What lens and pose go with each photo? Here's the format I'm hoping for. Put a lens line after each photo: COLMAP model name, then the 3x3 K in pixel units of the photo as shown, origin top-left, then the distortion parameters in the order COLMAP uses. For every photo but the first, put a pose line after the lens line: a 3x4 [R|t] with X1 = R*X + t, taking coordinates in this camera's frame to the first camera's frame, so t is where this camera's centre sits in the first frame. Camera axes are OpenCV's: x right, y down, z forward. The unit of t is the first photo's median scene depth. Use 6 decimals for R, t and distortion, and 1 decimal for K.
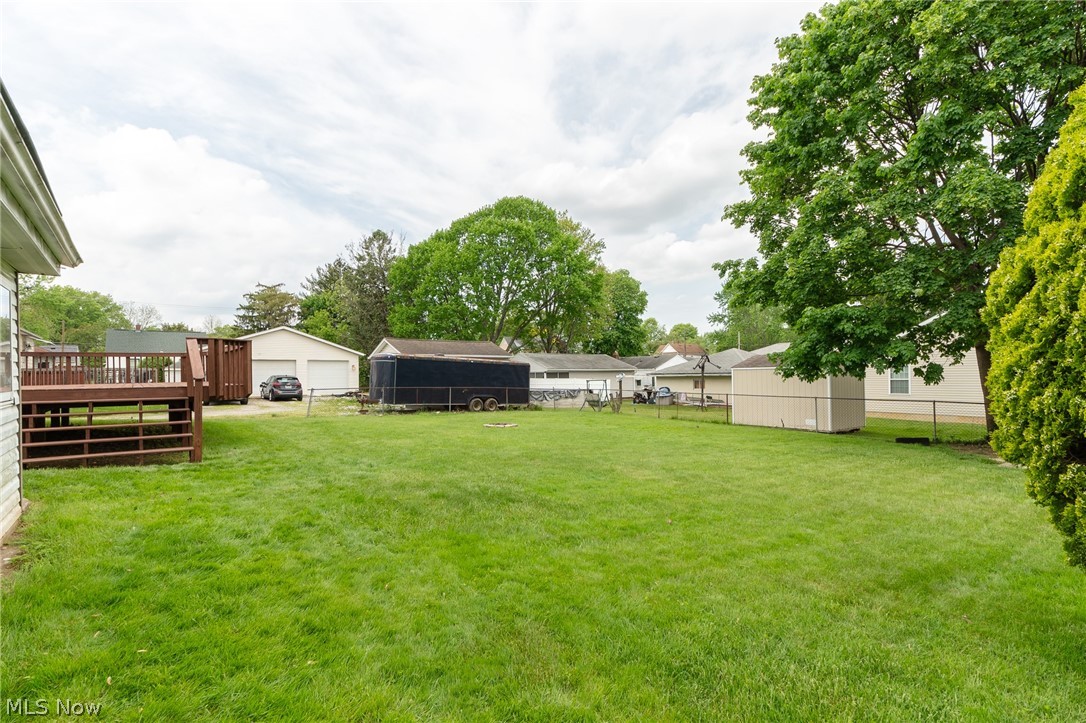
lens RADIAL K [[516.5, 0, 543.0], [0, 516.5, 361.5], [0, 0, 1]] dist [-0.002006, -0.000359]
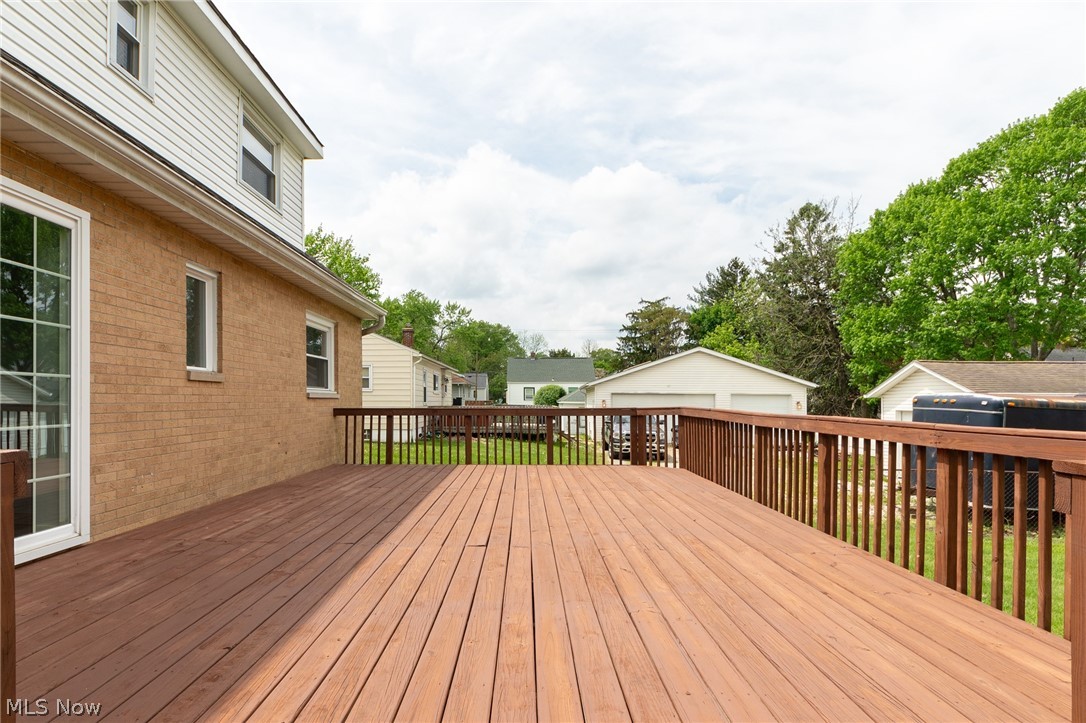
lens RADIAL K [[516.5, 0, 543.0], [0, 516.5, 361.5], [0, 0, 1]] dist [-0.002006, -0.000359]
pose [[0.808435, -0.027413, -0.587947, -0.175652], [0.007011, 0.999292, -0.036951, -0.015807], [0.588543, 0.025750, 0.808055, 0.200068]]
